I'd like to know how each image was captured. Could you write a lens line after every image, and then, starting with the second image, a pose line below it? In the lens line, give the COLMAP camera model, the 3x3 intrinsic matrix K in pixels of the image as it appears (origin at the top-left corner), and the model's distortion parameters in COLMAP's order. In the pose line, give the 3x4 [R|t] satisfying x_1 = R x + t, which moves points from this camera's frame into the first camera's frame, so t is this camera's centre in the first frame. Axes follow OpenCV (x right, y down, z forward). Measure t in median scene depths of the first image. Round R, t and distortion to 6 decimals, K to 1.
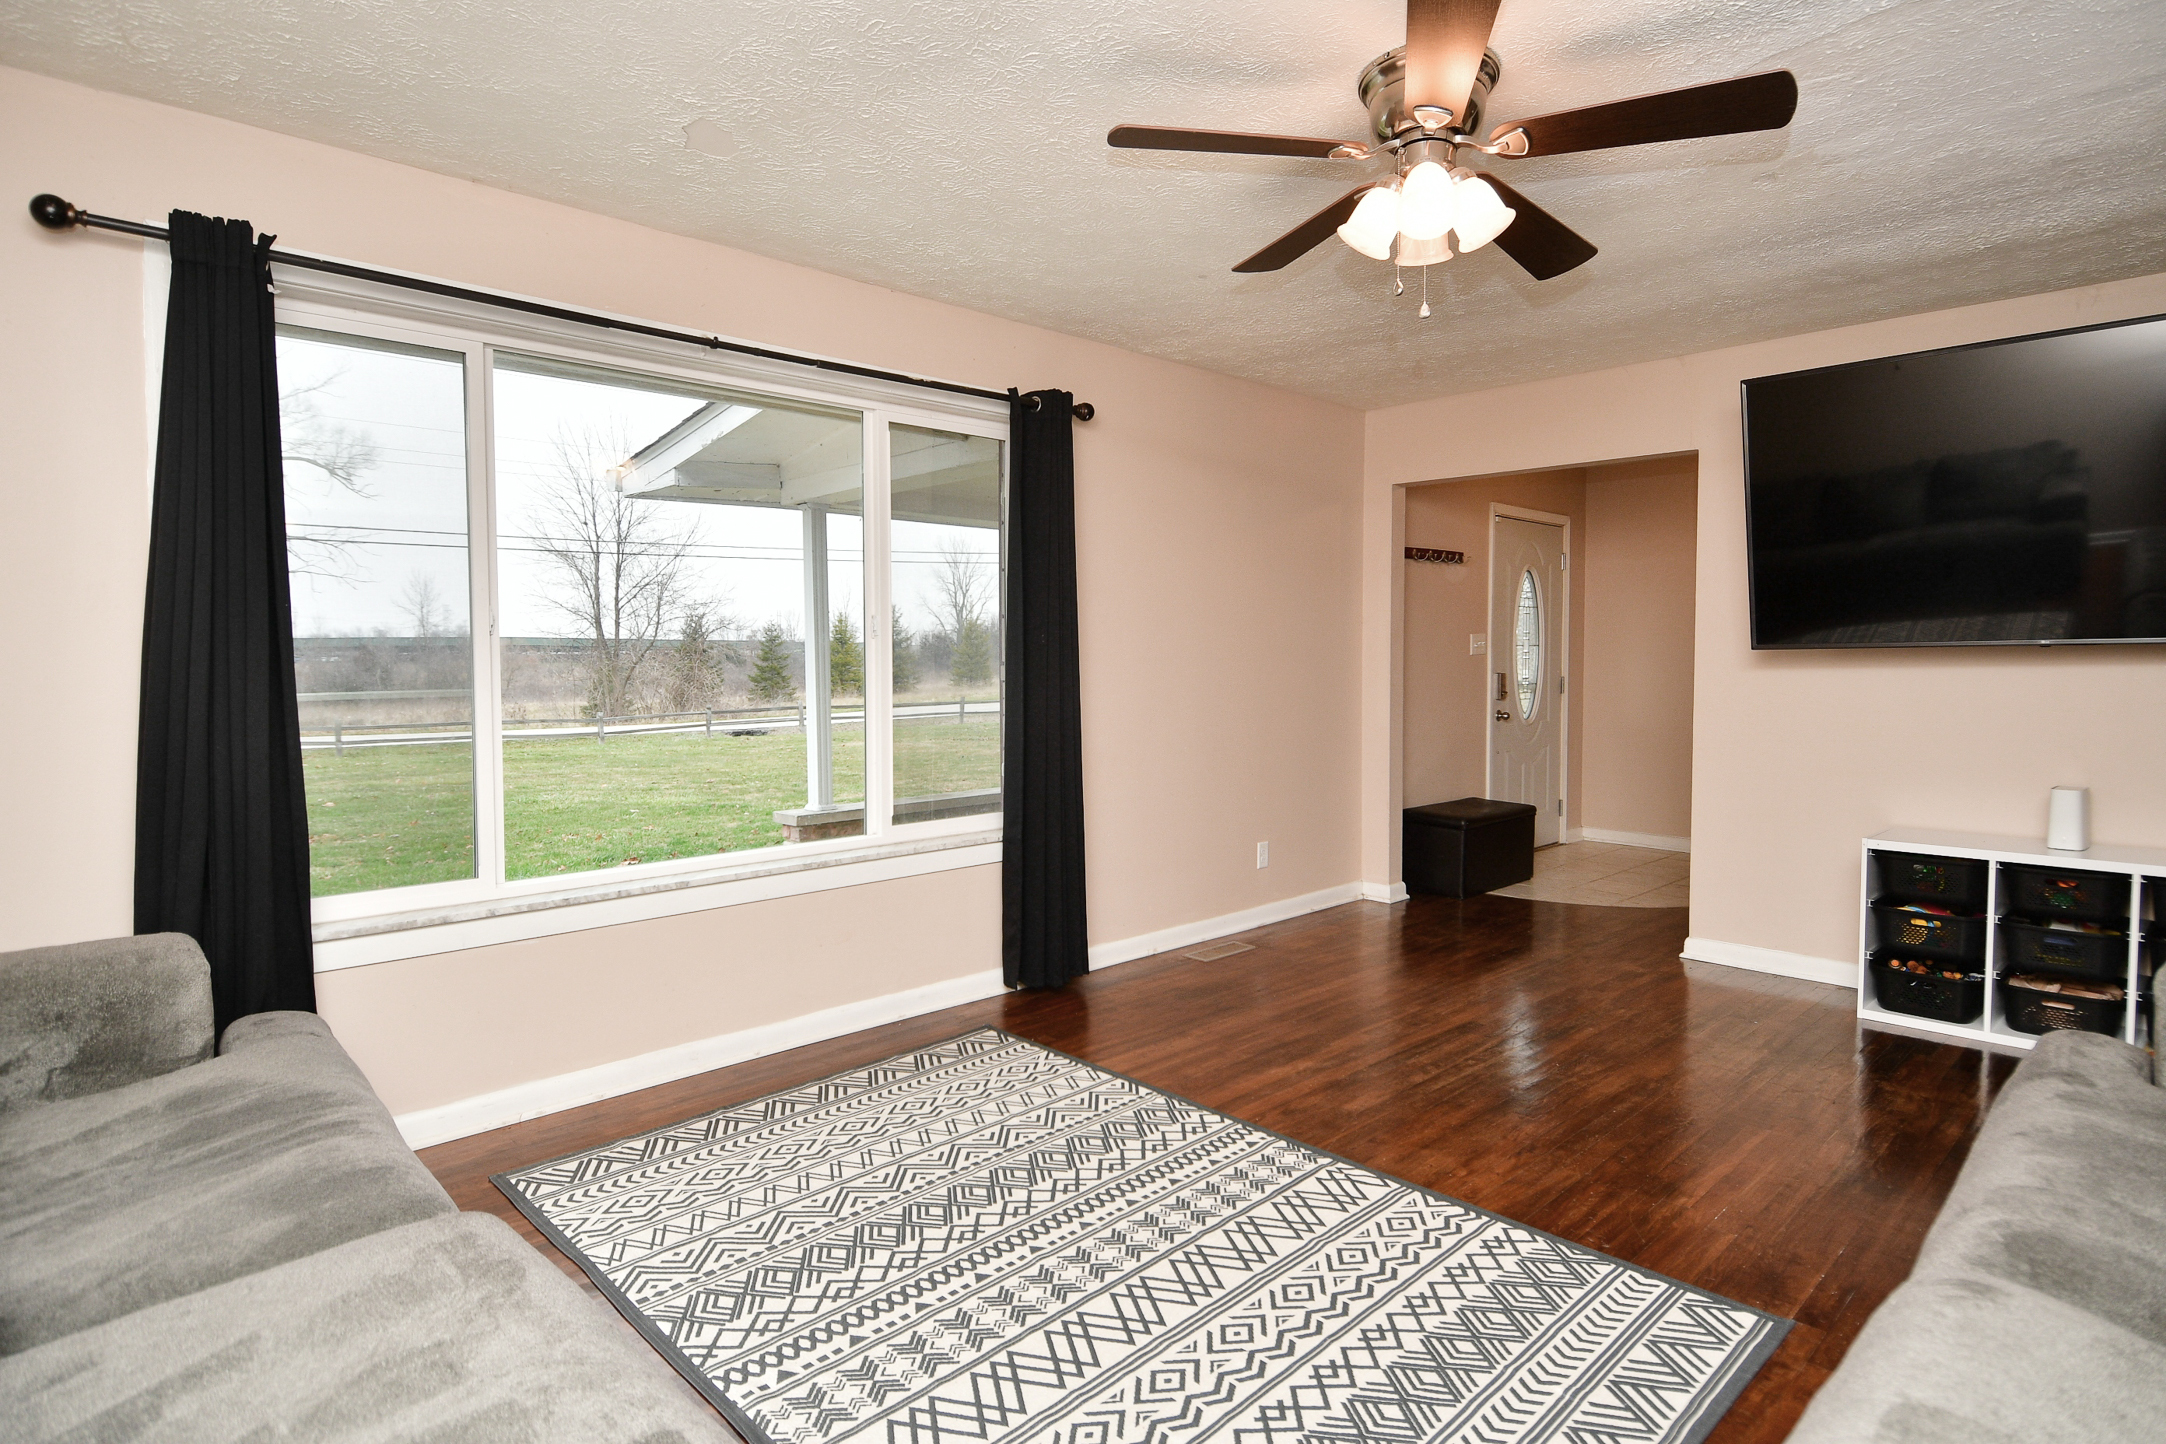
lens RADIAL K [[1147.3, 0, 1088.1], [0, 1147.3, 700.0], [0, 0, 1]] dist [0.024729, -0.032866]
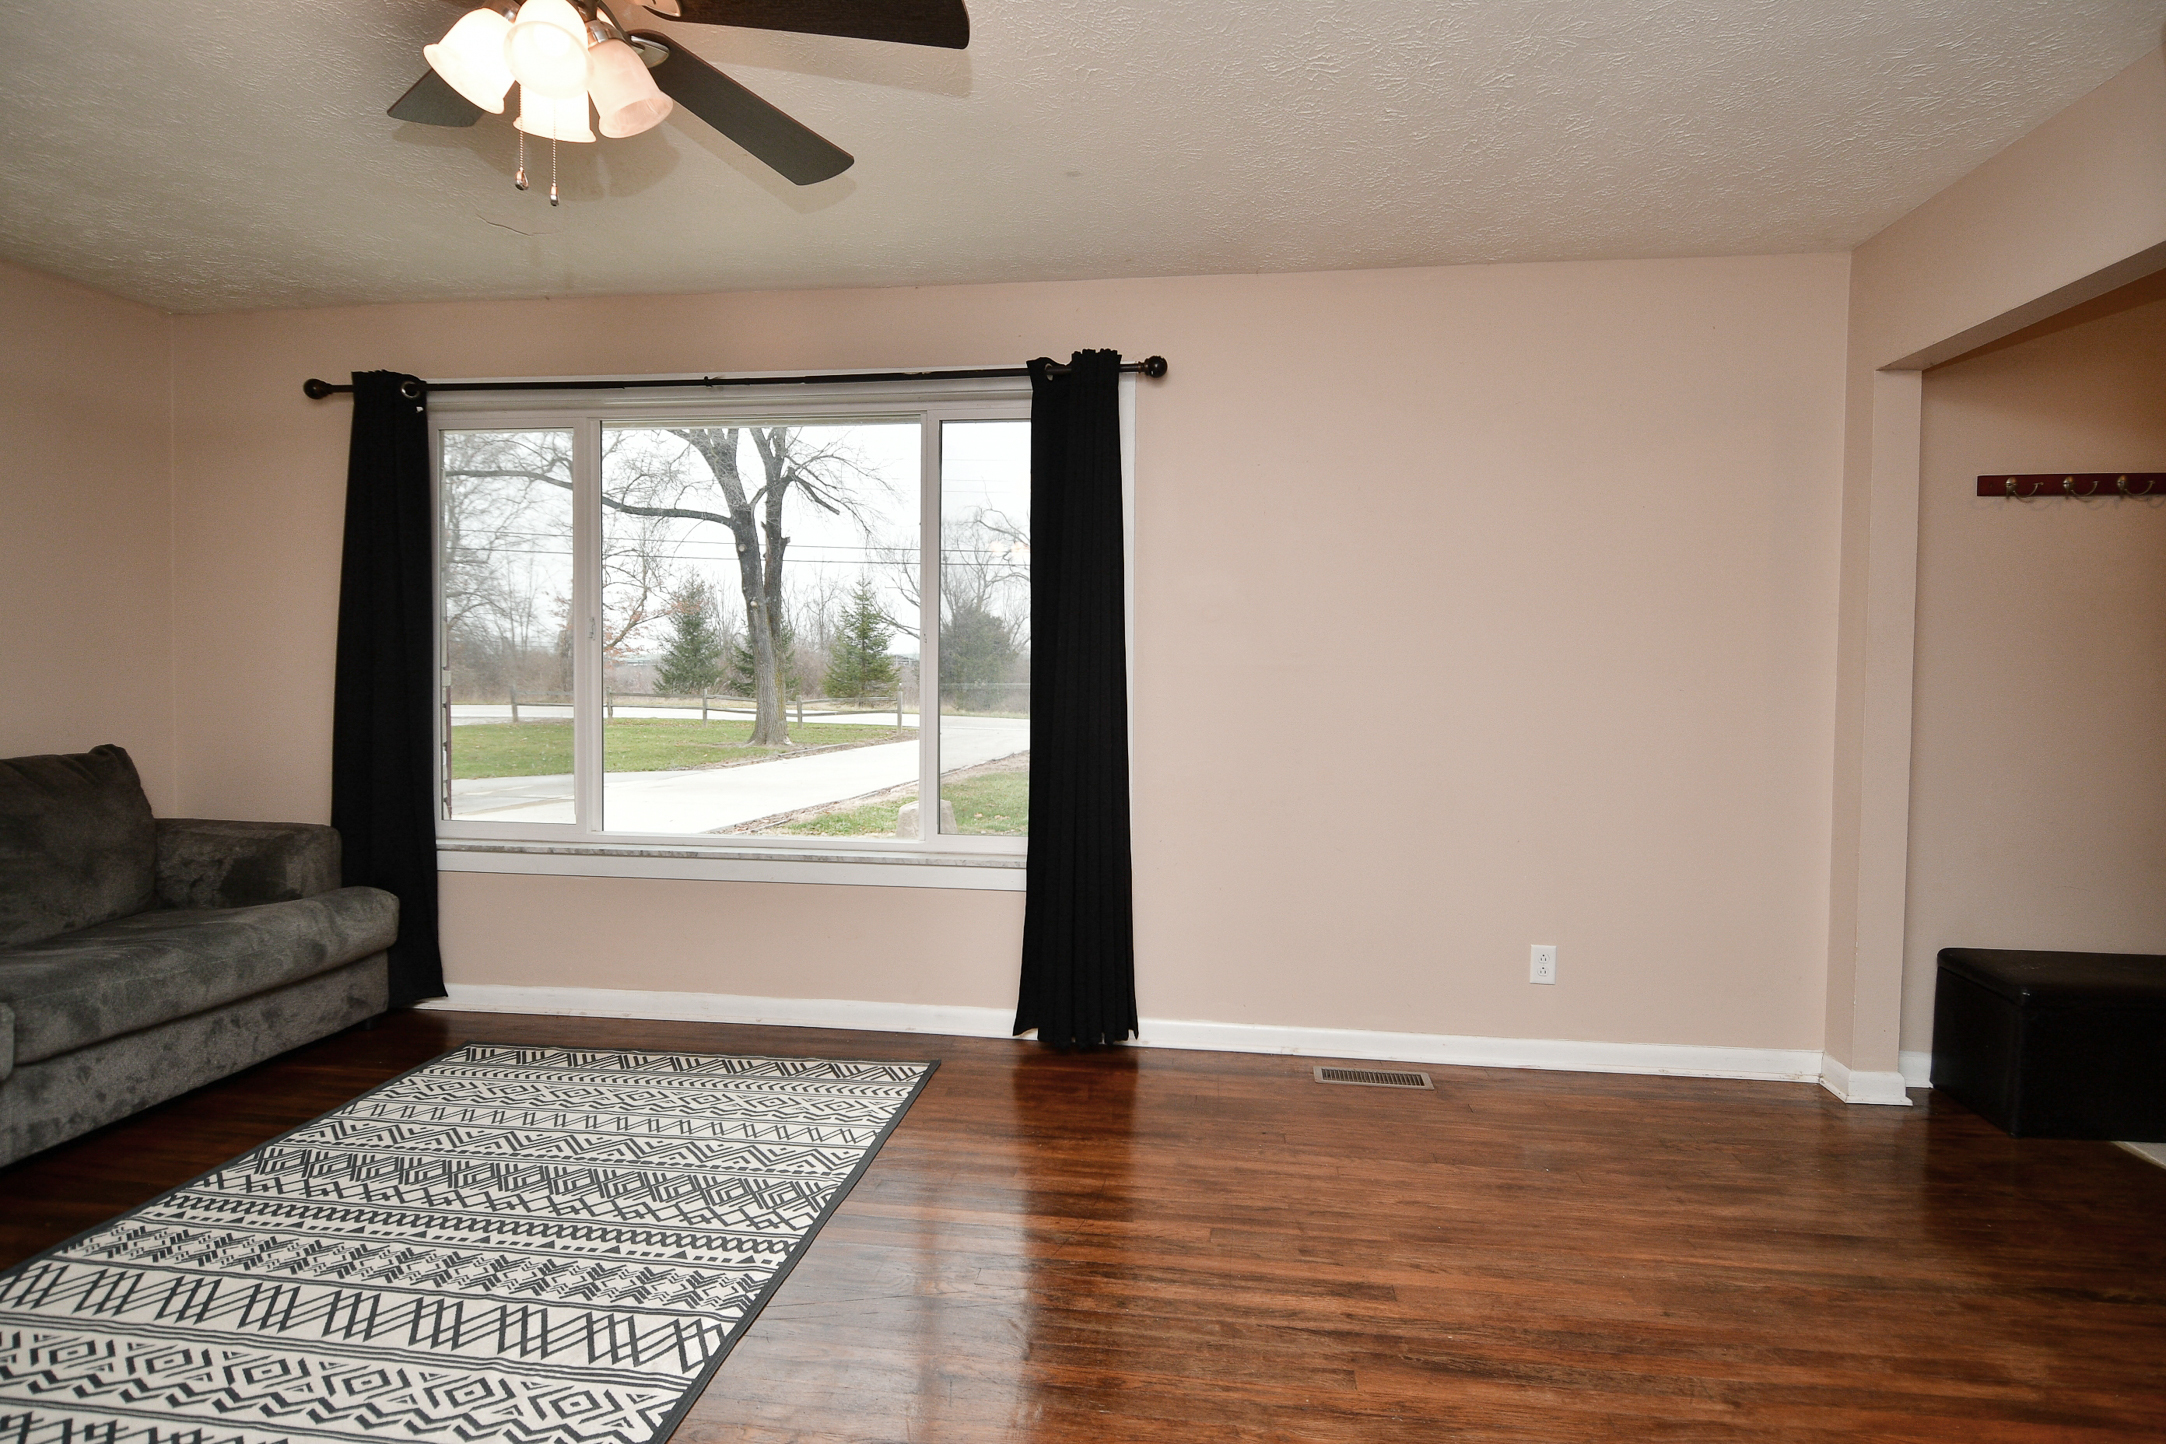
lens RADIAL K [[1143.0, 0, 1092.7], [0, 1143.0, 700.8], [0, 0, 1]] dist [0.016791, -0.030055]
pose [[0.625996, 0.035189, -0.779032, 1.005141], [-0.041834, 0.999058, 0.011512, -0.030746], [0.778703, 0.025384, 0.626879, 0.743977]]
